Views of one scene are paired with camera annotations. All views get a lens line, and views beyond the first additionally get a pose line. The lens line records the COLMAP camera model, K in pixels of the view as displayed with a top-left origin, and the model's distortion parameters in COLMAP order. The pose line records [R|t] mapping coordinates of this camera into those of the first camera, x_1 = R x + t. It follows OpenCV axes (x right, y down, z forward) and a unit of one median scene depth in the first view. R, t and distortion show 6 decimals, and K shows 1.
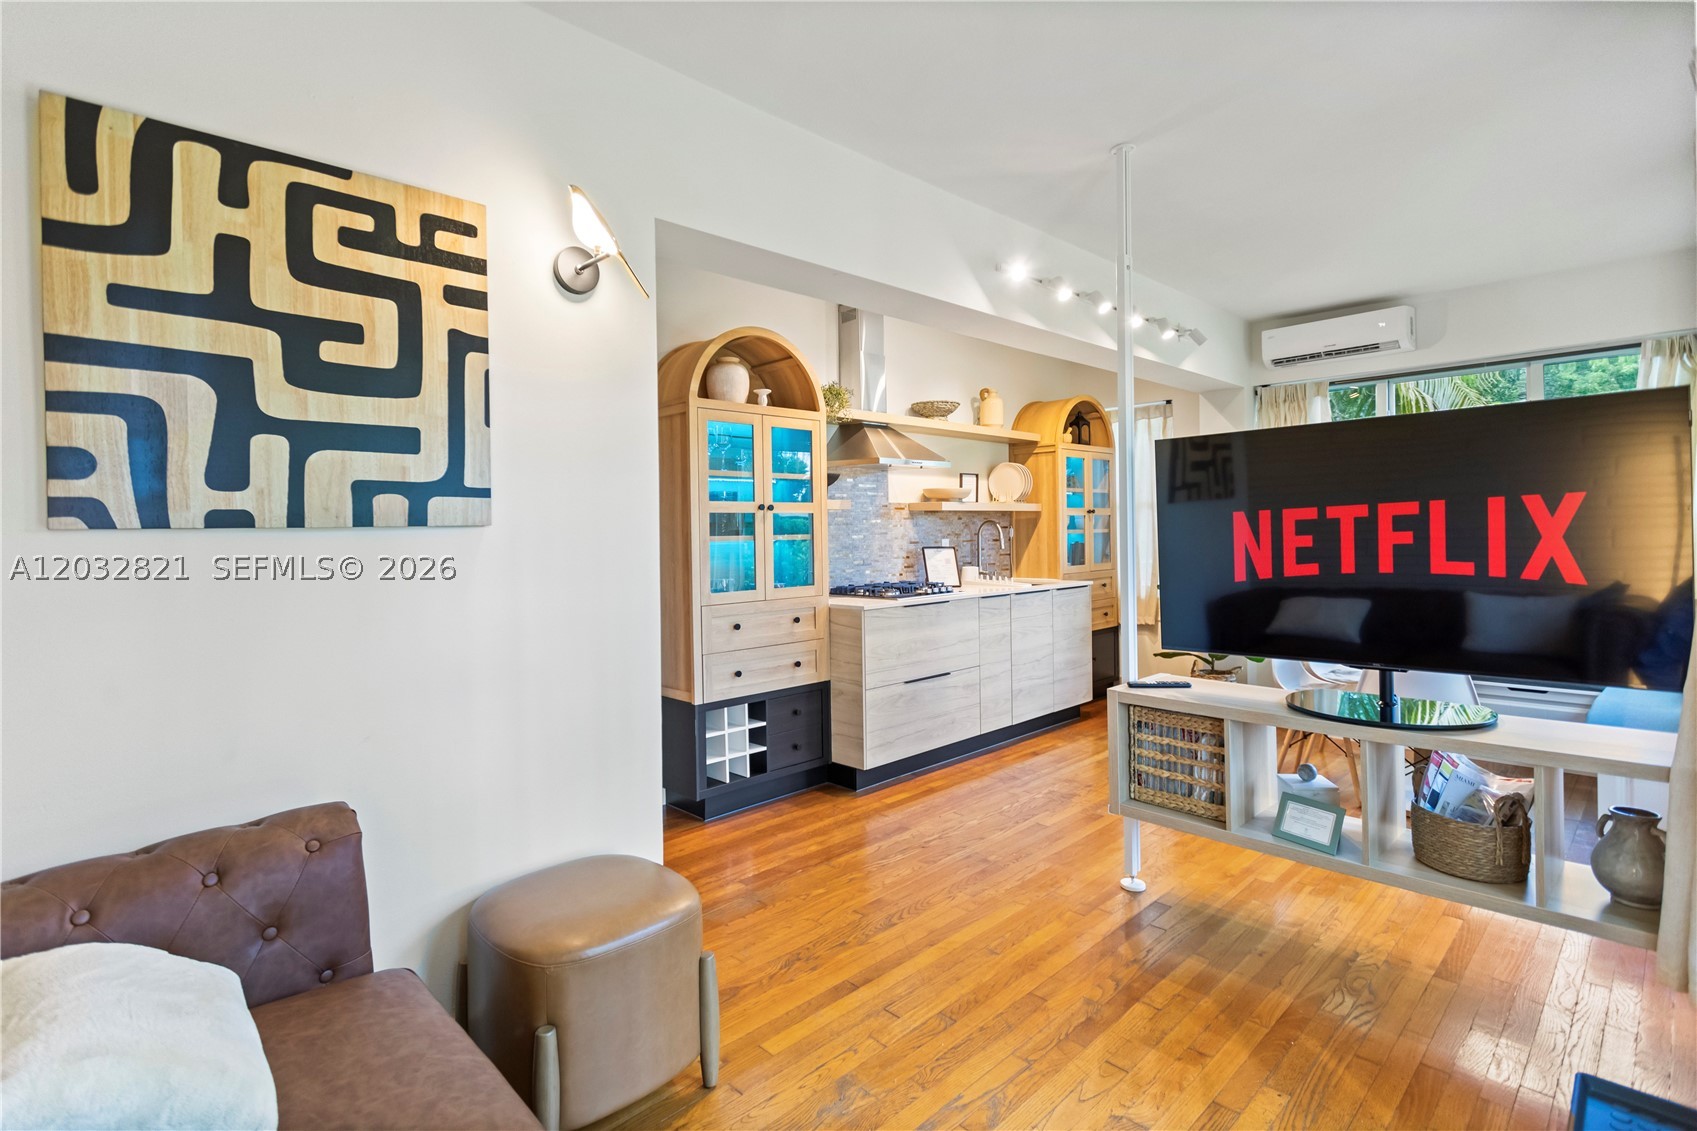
lens RADIAL K [[822.8, 0, 843.6], [0, 822.8, 540.1], [0, 0, 1]] dist [-0.000011, -0.000021]
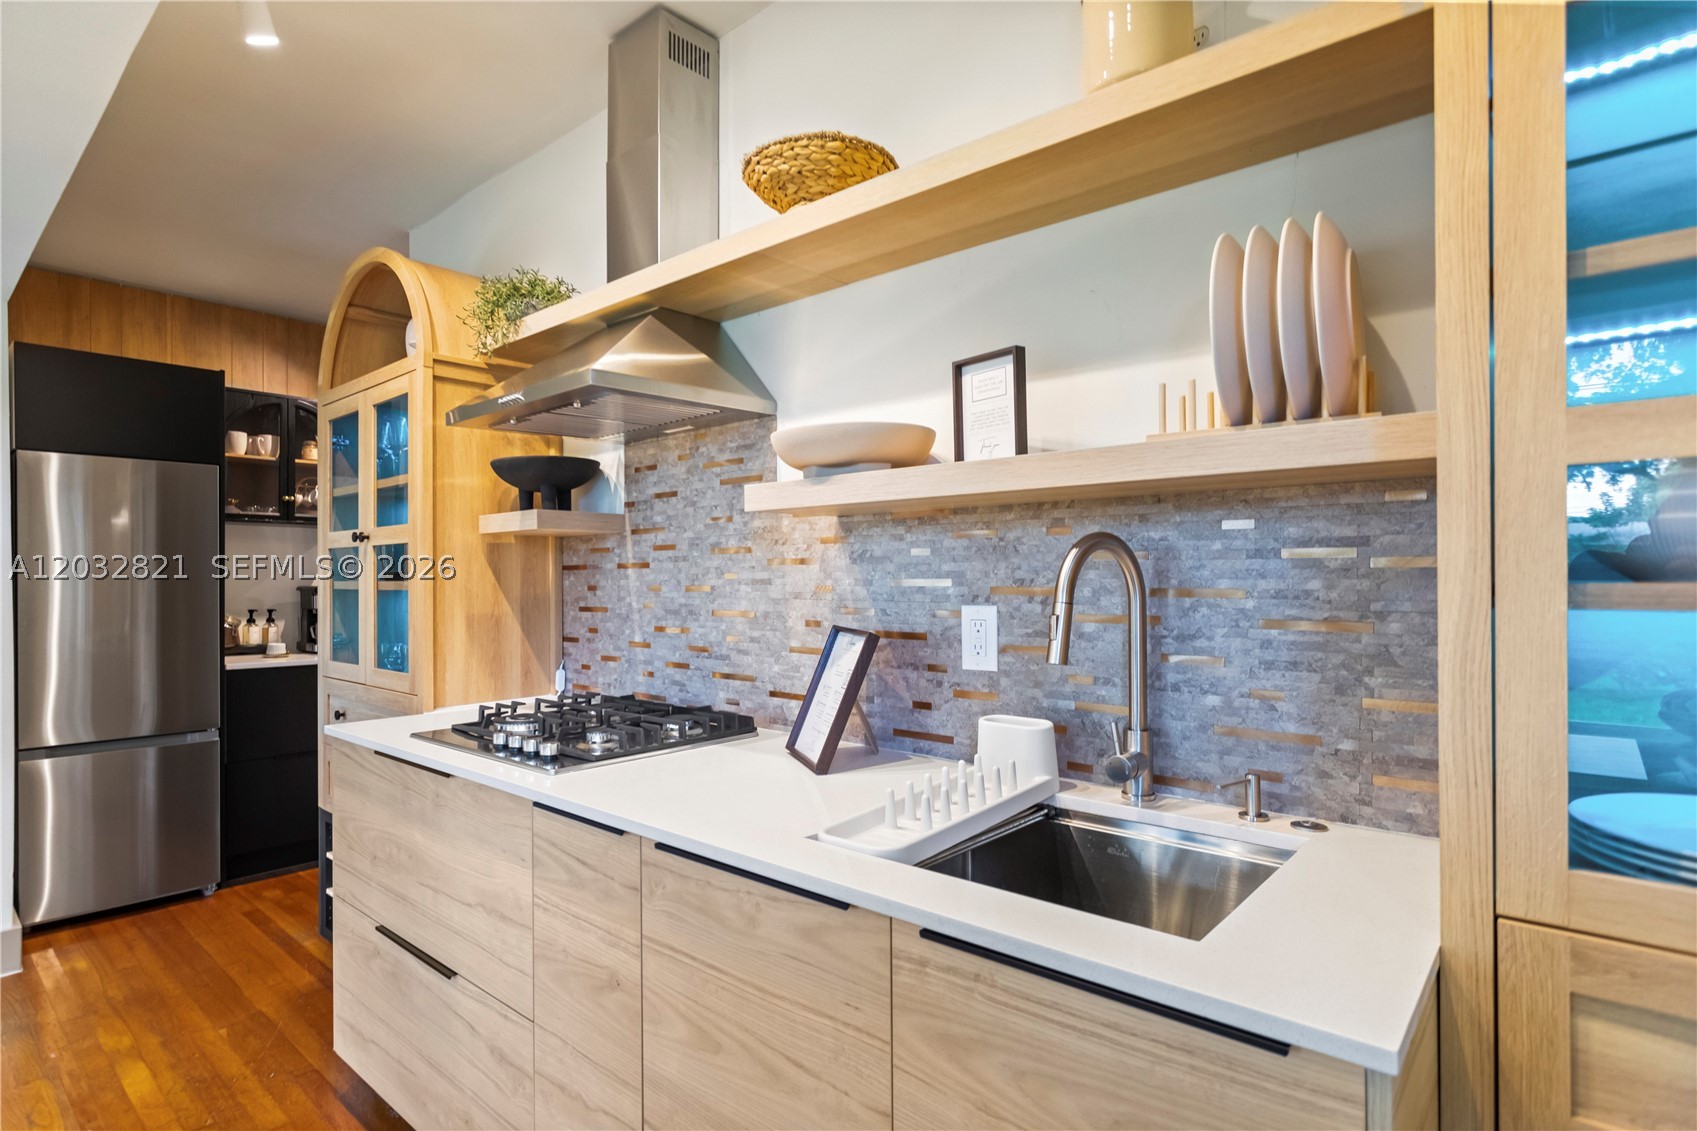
lens RADIAL K [[883.6, 0, 826.3], [0, 883.6, 578.0], [0, 0, 1]] dist [-0.004685, -0.000265]
pose [[0.064125, 0.015431, -0.997823, 0.506048], [-0.008141, 0.999855, 0.014939, -0.017822], [0.997909, 0.007166, 0.064242, 1.108252]]
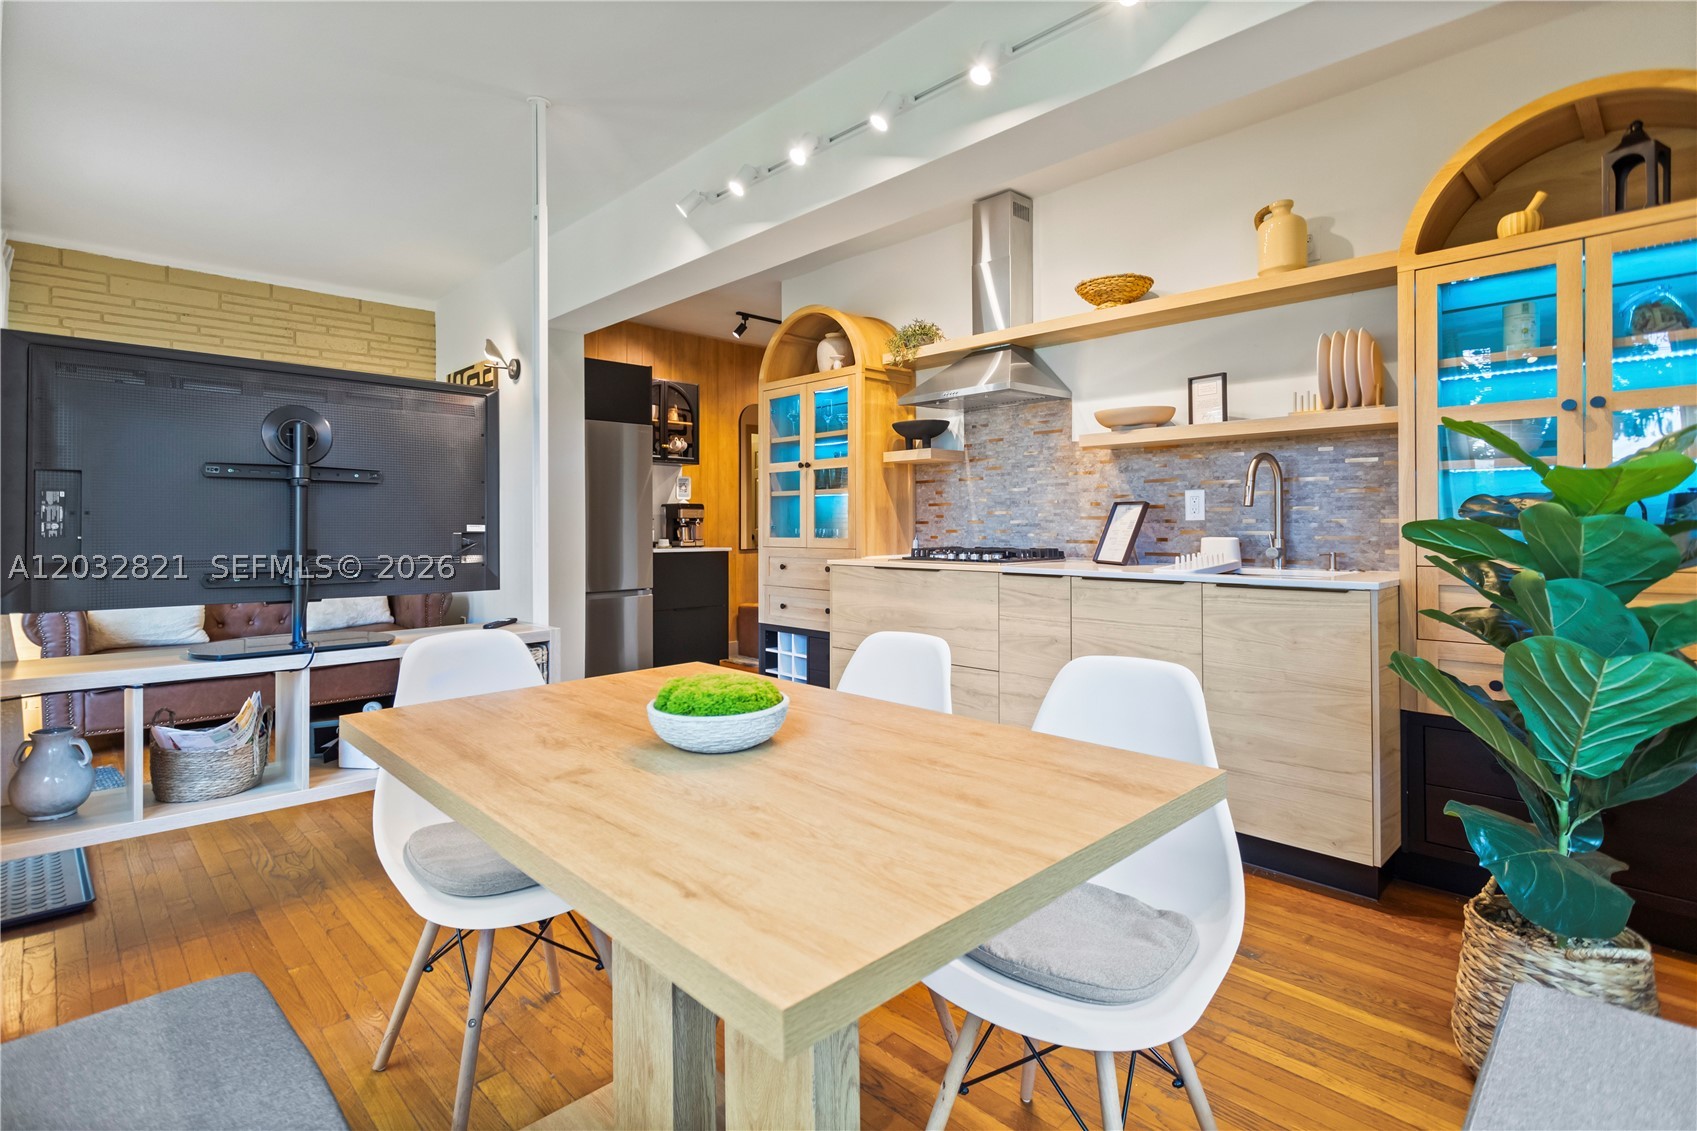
lens RADIAL K [[835.2, 0, 811.6], [0, 835.2, 523.7], [0, 0, 1]] dist [0.003118, 0.000905]
pose [[-0.025136, 0.016915, -0.999541, 0.888689], [-0.006143, 0.999835, 0.017074, 0.017658], [0.999665, 0.006570, -0.025028, 0.877099]]
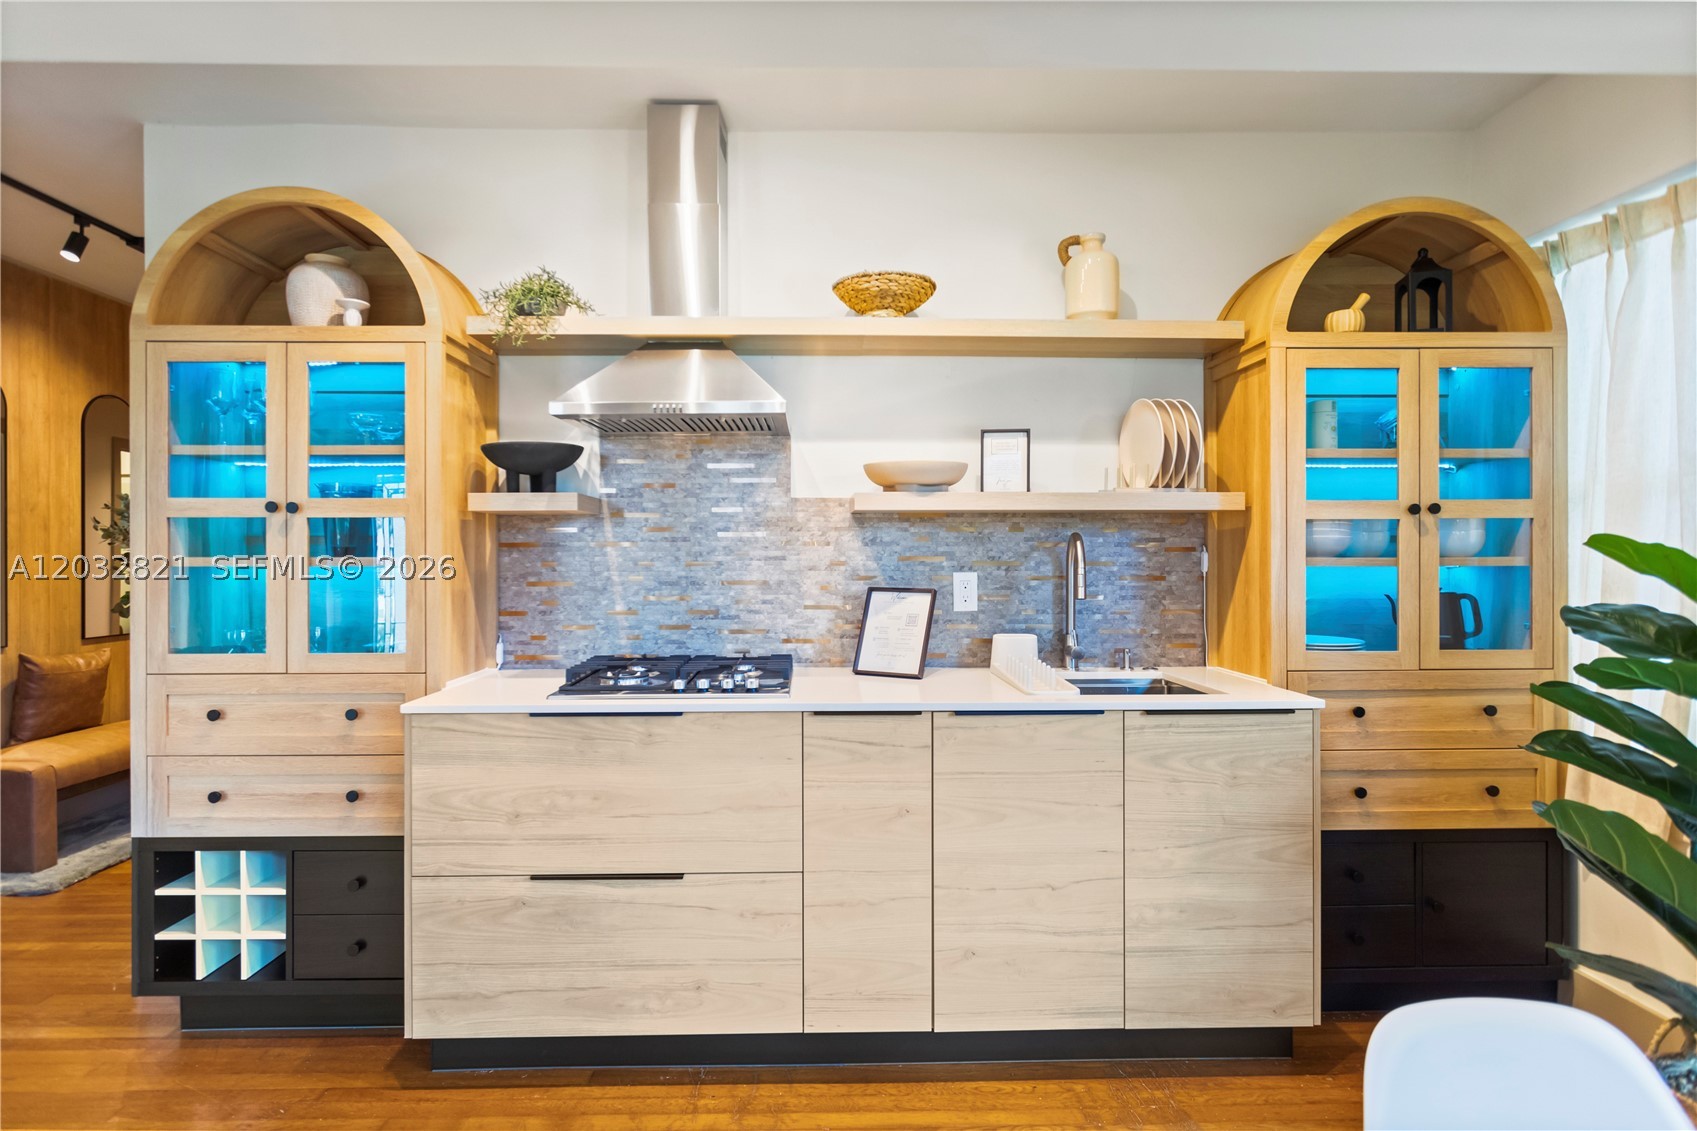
lens RADIAL K [[893.5, 0, 845.9], [0, 893.5, 558.4], [0, 0, 1]] dist [-0.003676, -0.000188]
pose [[0.733077, 0.017118, -0.679931, 0.504663], [-0.018377, 0.999817, 0.005358, -0.012917], [0.679898, 0.008568, 0.733257, 0.688835]]
